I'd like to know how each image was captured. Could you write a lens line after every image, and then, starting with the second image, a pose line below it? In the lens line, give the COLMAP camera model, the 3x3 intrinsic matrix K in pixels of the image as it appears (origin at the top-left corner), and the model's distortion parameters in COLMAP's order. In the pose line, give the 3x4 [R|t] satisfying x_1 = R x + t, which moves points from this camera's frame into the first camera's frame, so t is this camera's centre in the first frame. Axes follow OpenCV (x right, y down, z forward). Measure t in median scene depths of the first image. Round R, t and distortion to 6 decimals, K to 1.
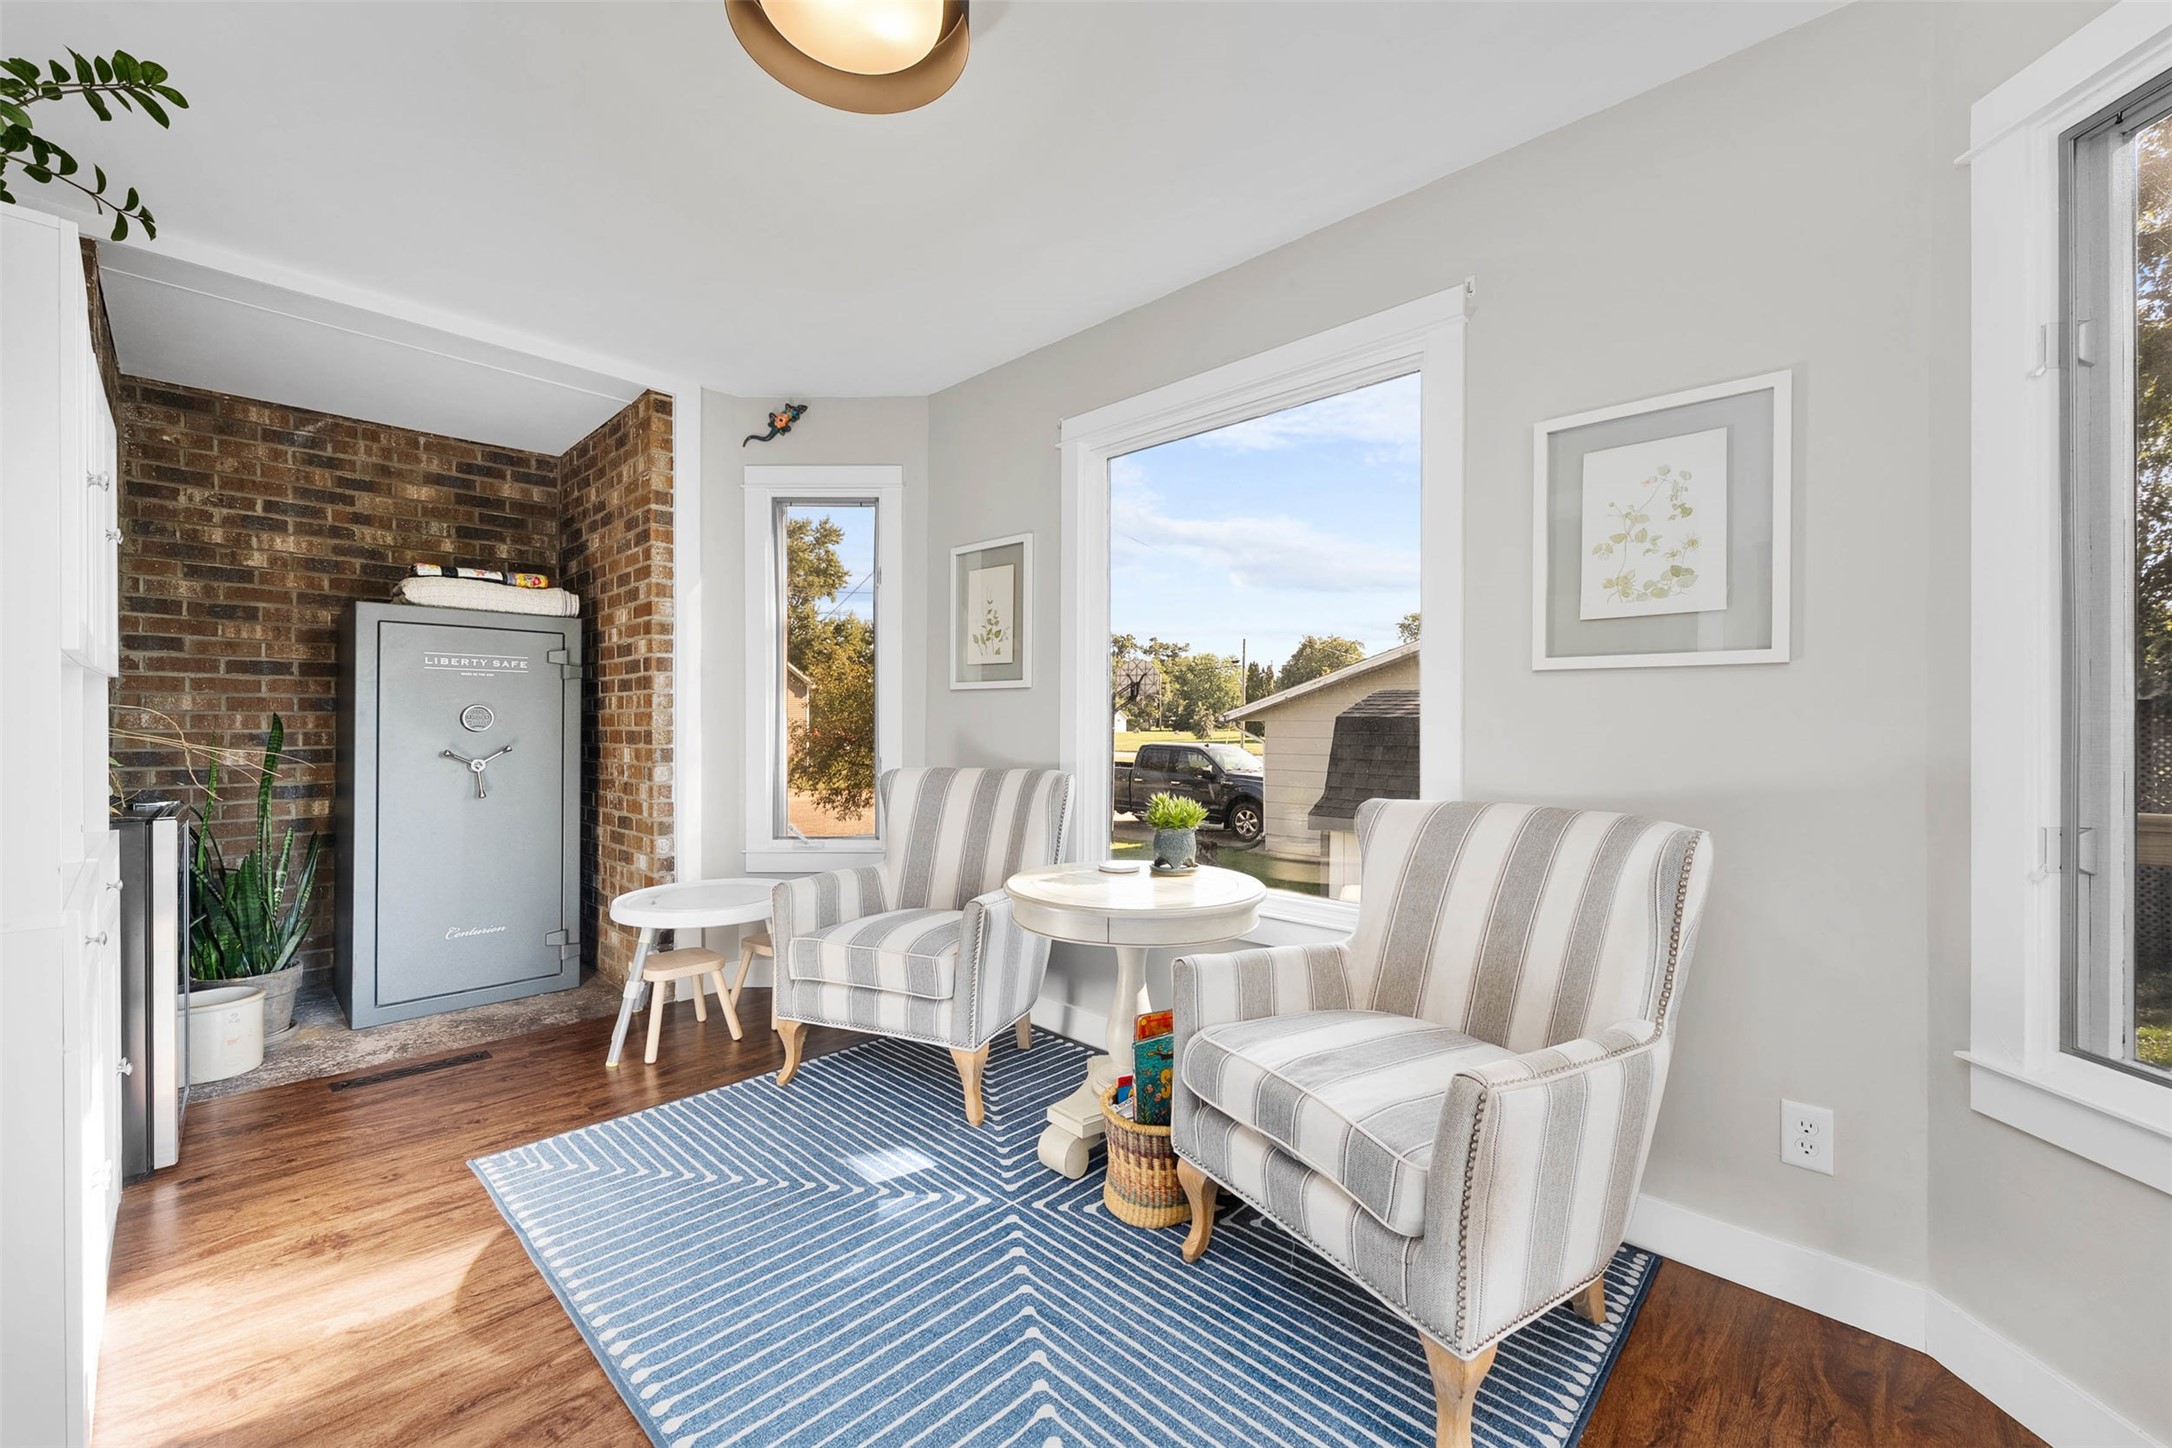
lens RADIAL K [[888.0, 0, 1103.5], [0, 888.0, 711.1], [0, 0, 1]] dist [0.000042, 0.000014]
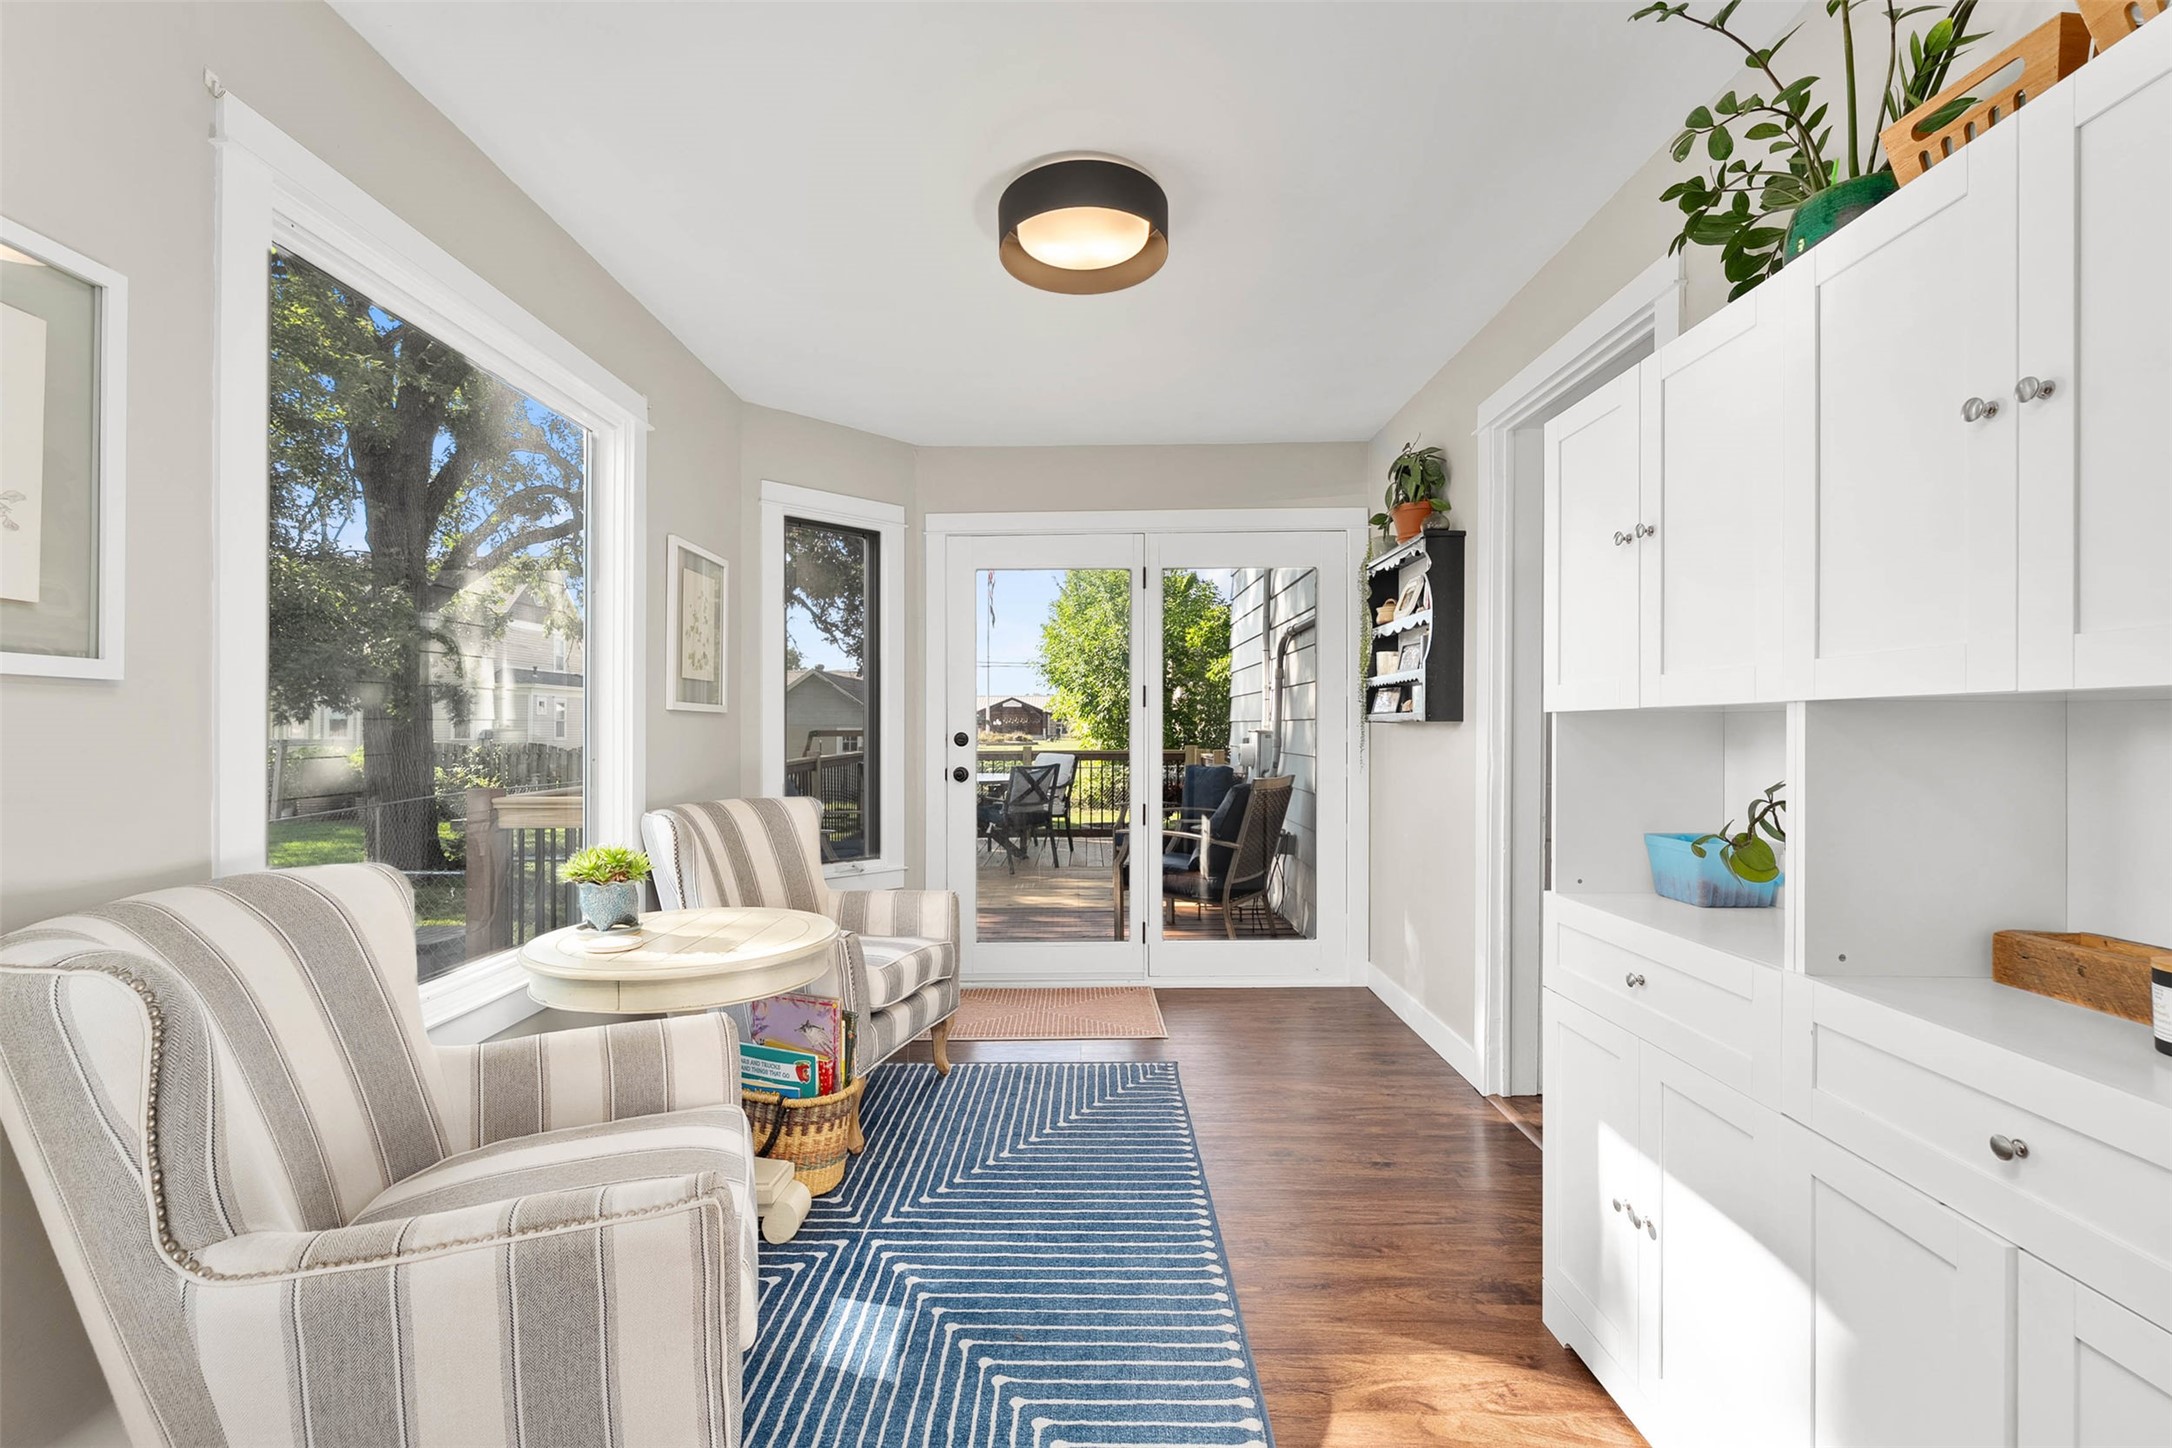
lens RADIAL K [[969.0, 0, 1086.0], [0, 969.0, 724.0], [0, 0, 1]] dist [0.000443, 0.000045]
pose [[-0.689026, 0.003461, 0.724729, -1.062958], [-0.005740, 0.999931, -0.010233, -0.006599], [-0.724714, -0.011211, -0.688959, 1.572840]]
